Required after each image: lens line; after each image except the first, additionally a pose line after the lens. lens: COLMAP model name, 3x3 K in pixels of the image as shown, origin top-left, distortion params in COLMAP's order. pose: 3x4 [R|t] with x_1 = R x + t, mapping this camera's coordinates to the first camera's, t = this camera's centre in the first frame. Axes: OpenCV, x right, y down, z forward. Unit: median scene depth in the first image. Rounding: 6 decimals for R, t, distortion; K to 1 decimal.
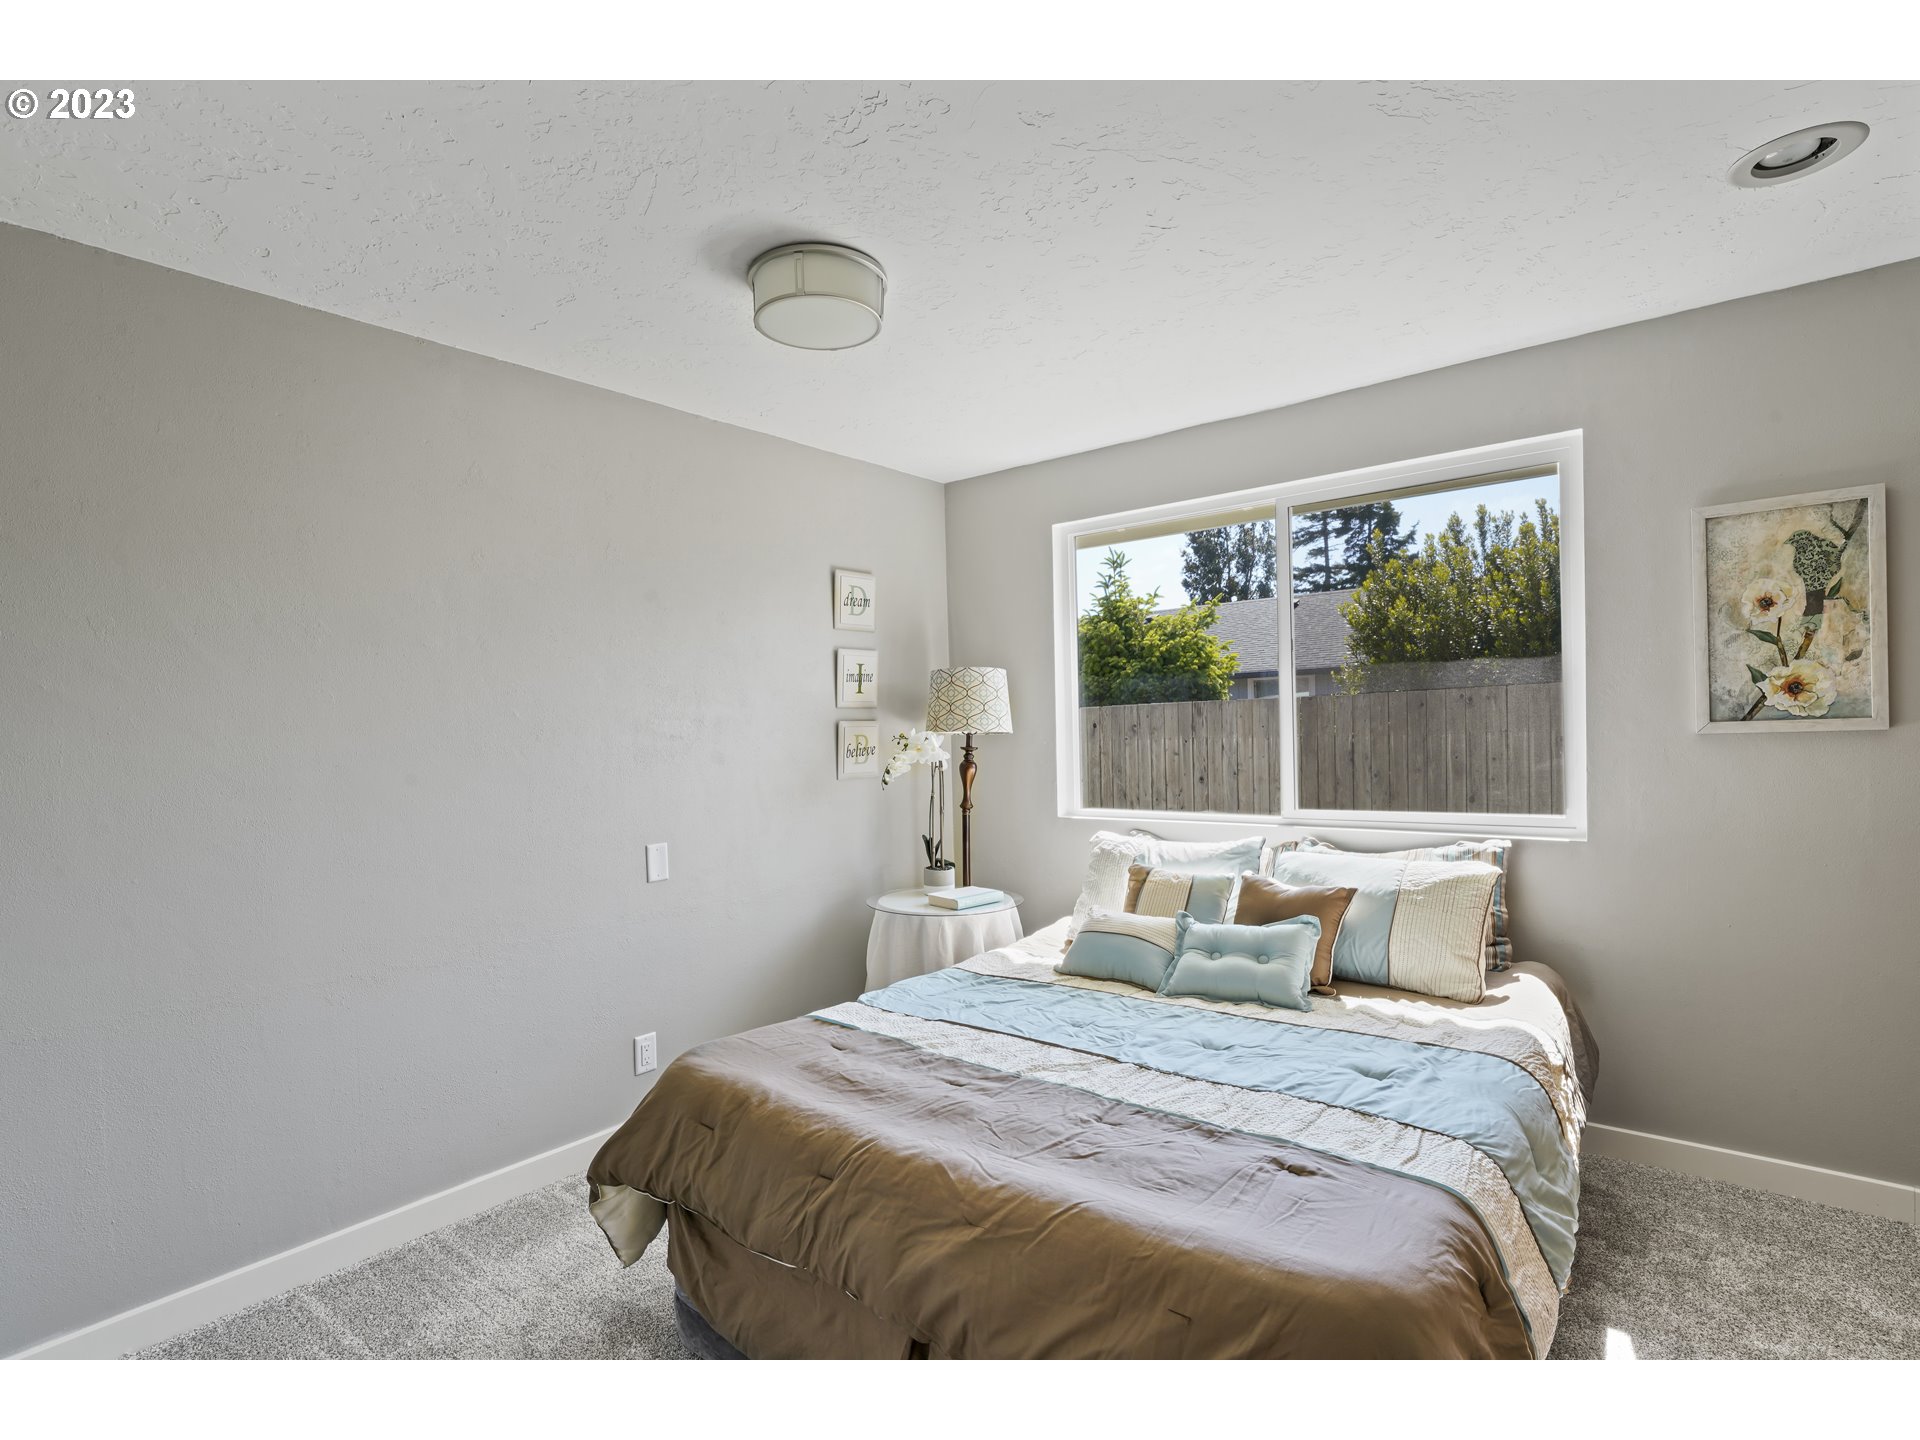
lens RADIAL K [[921.1, 0, 960.0], [0, 921.1, 720.0], [0, 0, 1]] dist [-0.004529, -0.000756]
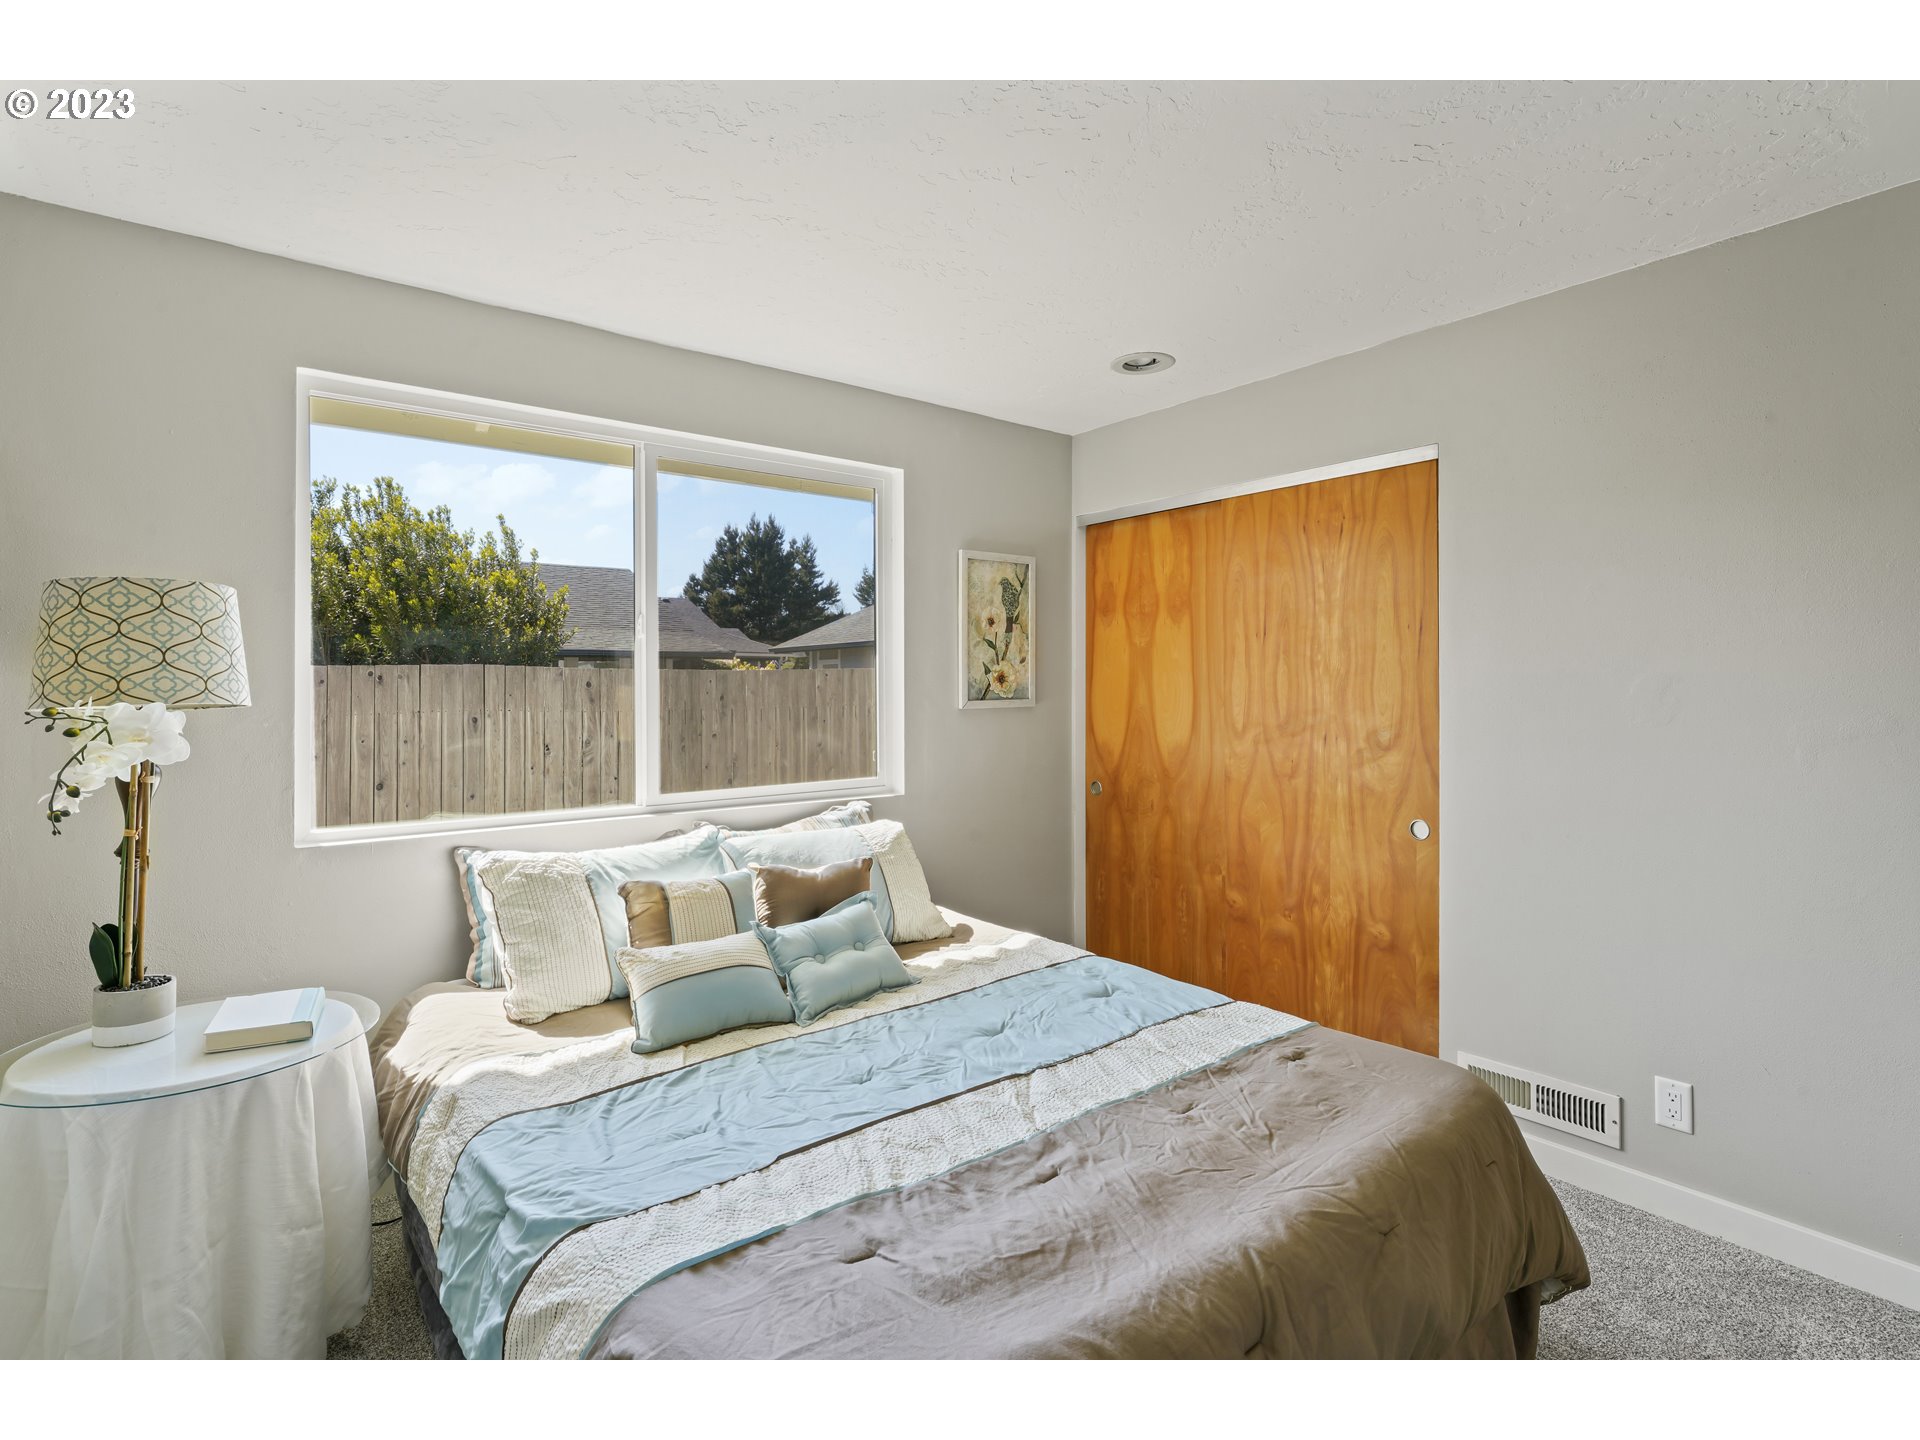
lens RADIAL K [[908.2, 0, 957.7], [0, 908.2, 668.0], [0, 0, 1]] dist [-0.018490, -0.000232]
pose [[0.250720, 0.048025, 0.966868, -0.567849], [-0.009230, 0.998842, -0.047220, 0.018615], [-0.968016, 0.002915, 0.250873, 0.683530]]
